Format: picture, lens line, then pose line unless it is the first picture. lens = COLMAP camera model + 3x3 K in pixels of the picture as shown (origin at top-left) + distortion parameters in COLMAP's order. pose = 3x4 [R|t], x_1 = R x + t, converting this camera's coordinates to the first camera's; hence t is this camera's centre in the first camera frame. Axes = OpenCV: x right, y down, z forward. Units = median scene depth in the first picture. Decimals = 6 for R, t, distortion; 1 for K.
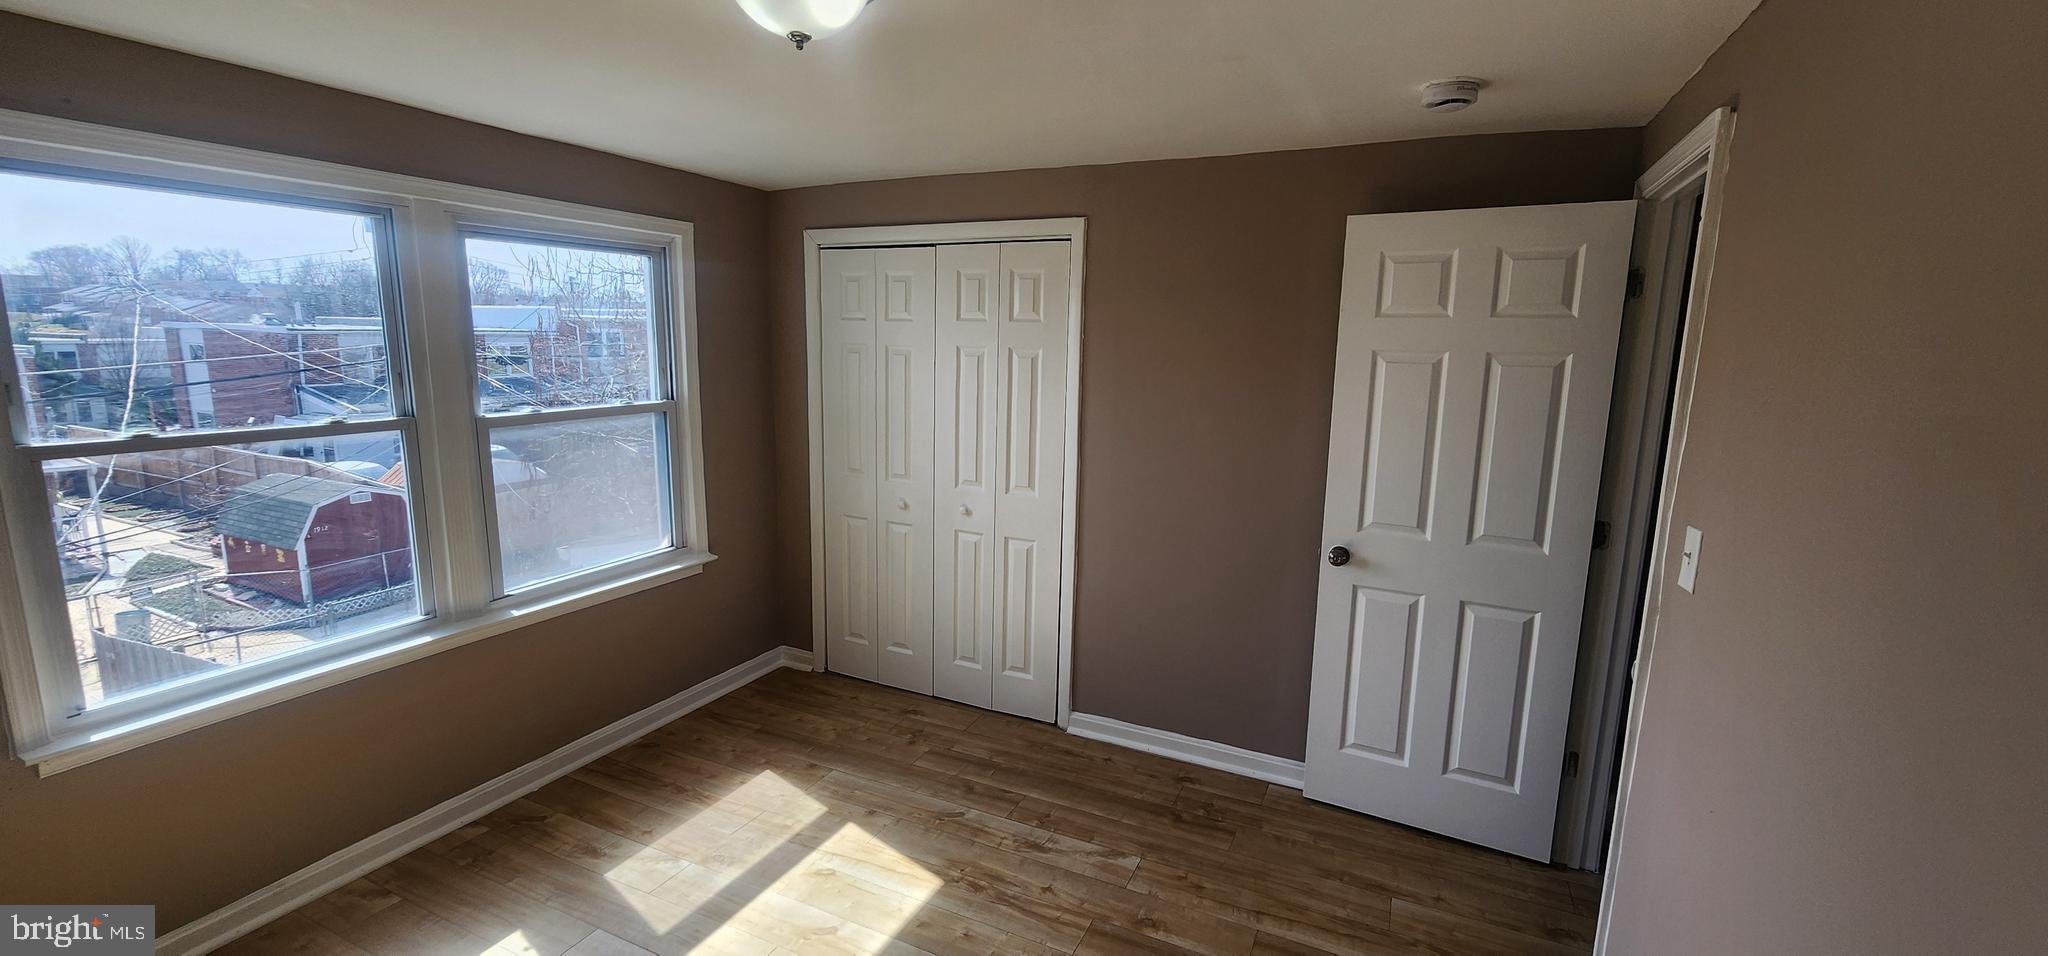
lens RADIAL K [[841.7, 0, 1020.0], [0, 841.7, 490.8], [0, 0, 1]] dist [0.001825, 0.000193]
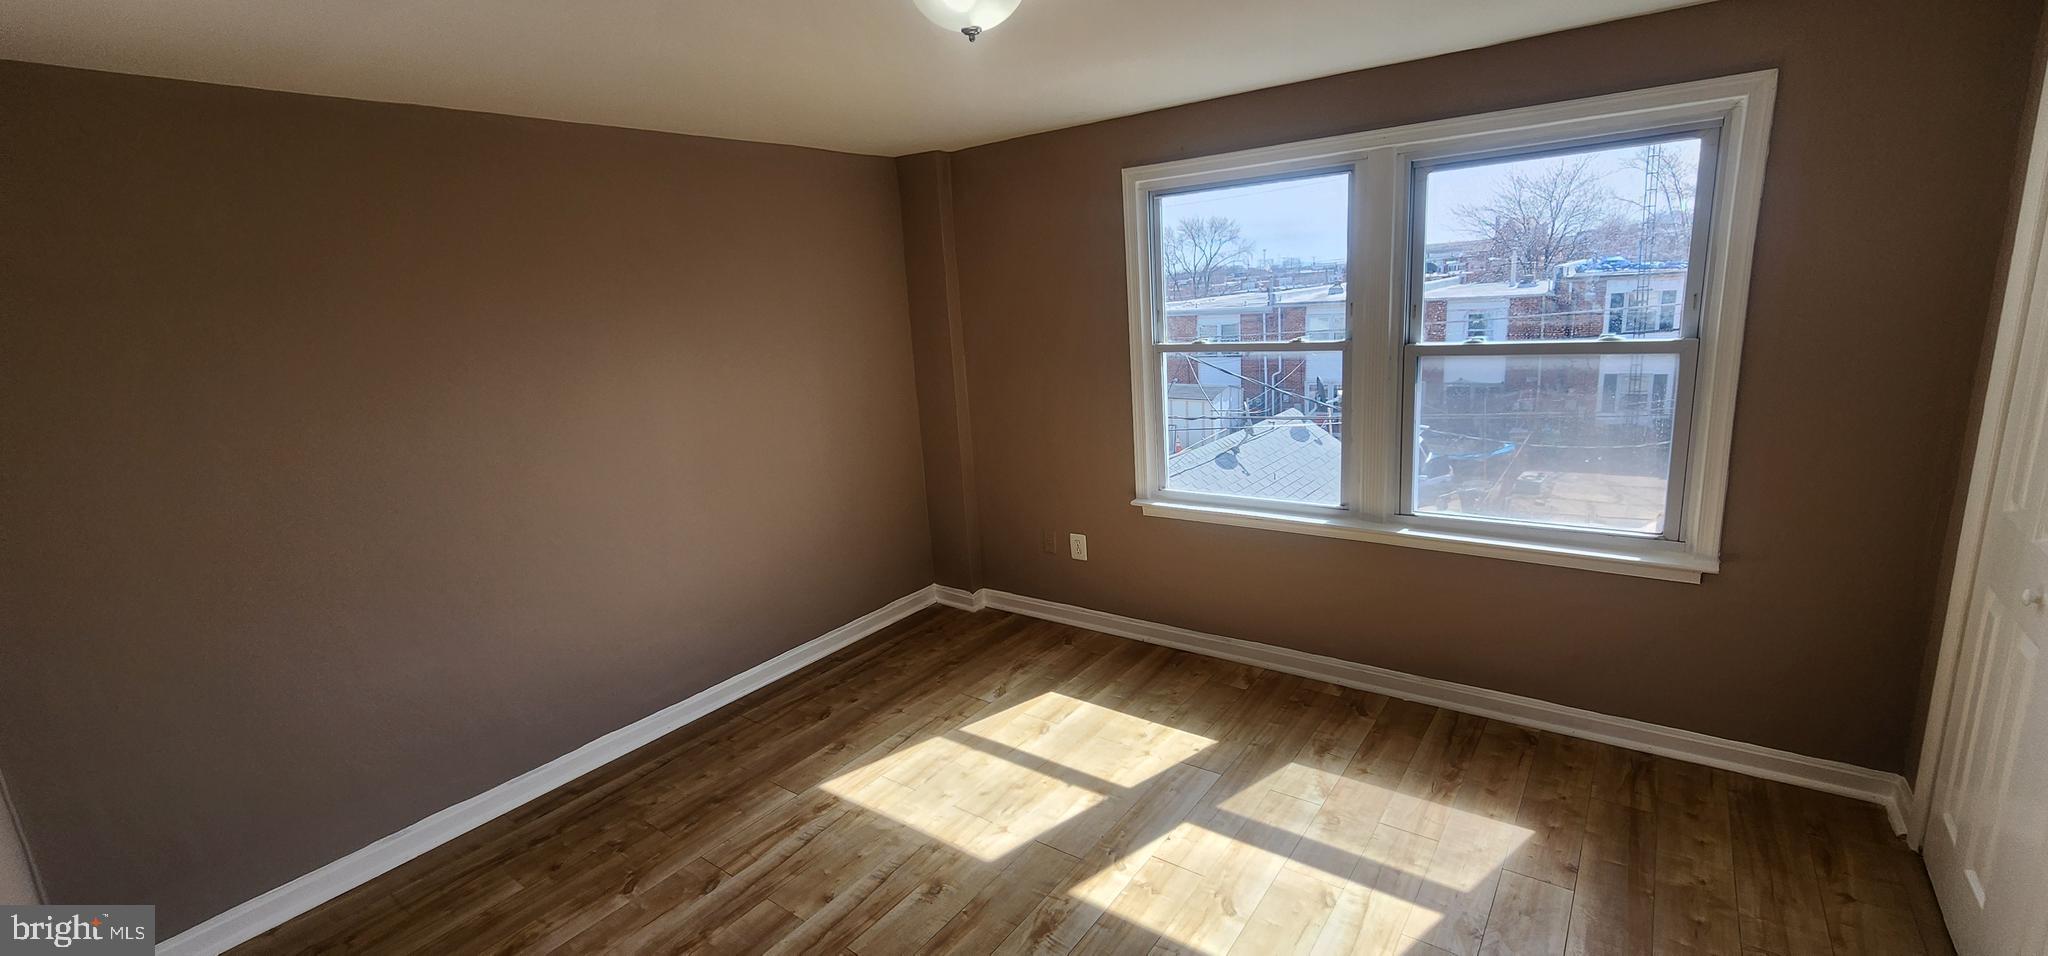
lens RADIAL K [[841.7, 0, 1025.9], [0, 841.7, 489.1], [0, 0, 1]] dist [0.001825, 0.000193]
pose [[-0.182664, 0.225212, -0.957034, 0.504820], [-0.120335, 0.960971, 0.249107, -0.115555], [0.975783, 0.160668, -0.148434, 0.692517]]
